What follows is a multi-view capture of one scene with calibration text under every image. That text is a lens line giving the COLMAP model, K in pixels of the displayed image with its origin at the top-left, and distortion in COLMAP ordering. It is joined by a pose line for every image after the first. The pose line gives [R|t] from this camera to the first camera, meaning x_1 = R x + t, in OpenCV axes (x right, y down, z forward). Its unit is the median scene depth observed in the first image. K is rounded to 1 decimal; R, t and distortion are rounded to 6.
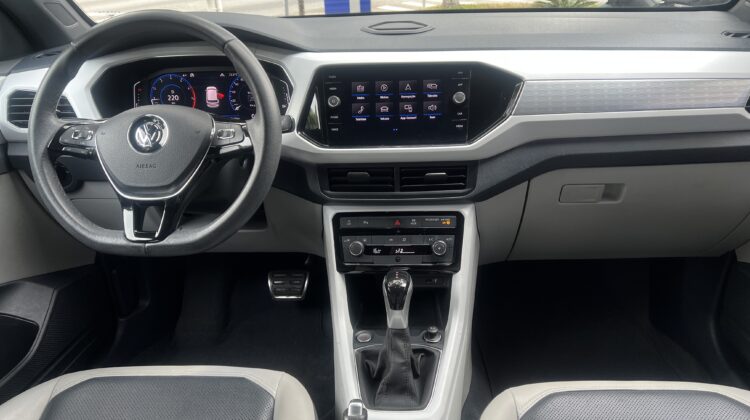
lens RADIAL K [[569.7, 0, 383.7], [0, 569.7, 212.6], [0, 0, 1]] dist [0.104434, -0.179659]
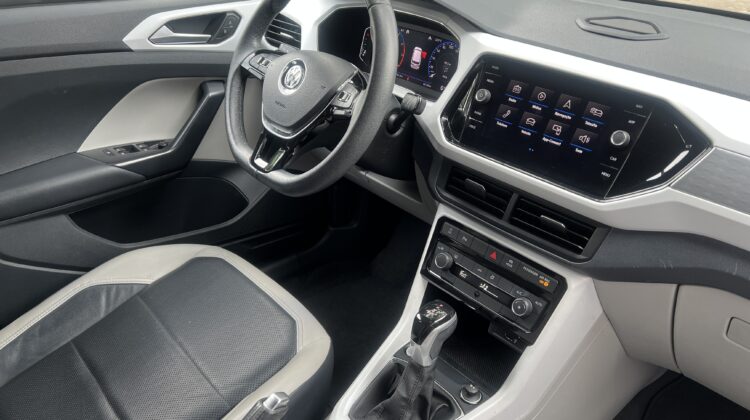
lens RADIAL K [[580.7, 0, 365.3], [0, 580.7, 208.9], [0, 0, 1]] dist [0.053943, -0.096046]
pose [[0.693603, 0.395318, -0.602195, 0.384799], [-0.344835, 0.916171, 0.204253, -0.155834], [0.632458, 0.065988, 0.771778, 0.222637]]
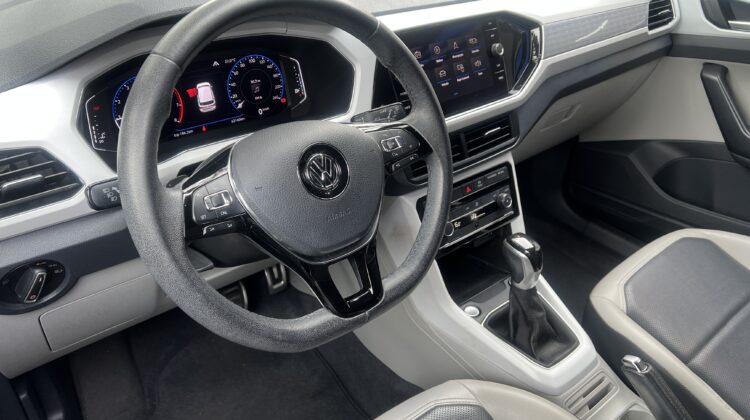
lens RADIAL K [[566.8, 0, 375.0], [0, 566.8, 210.0], [0, 0, 1]] dist [0.024646, -0.006670]
pose [[0.728596, -0.317365, 0.606983, -0.692035], [0.224878, 0.947892, 0.225678, -0.203561], [-0.646976, -0.027931, 0.761998, 0.377289]]
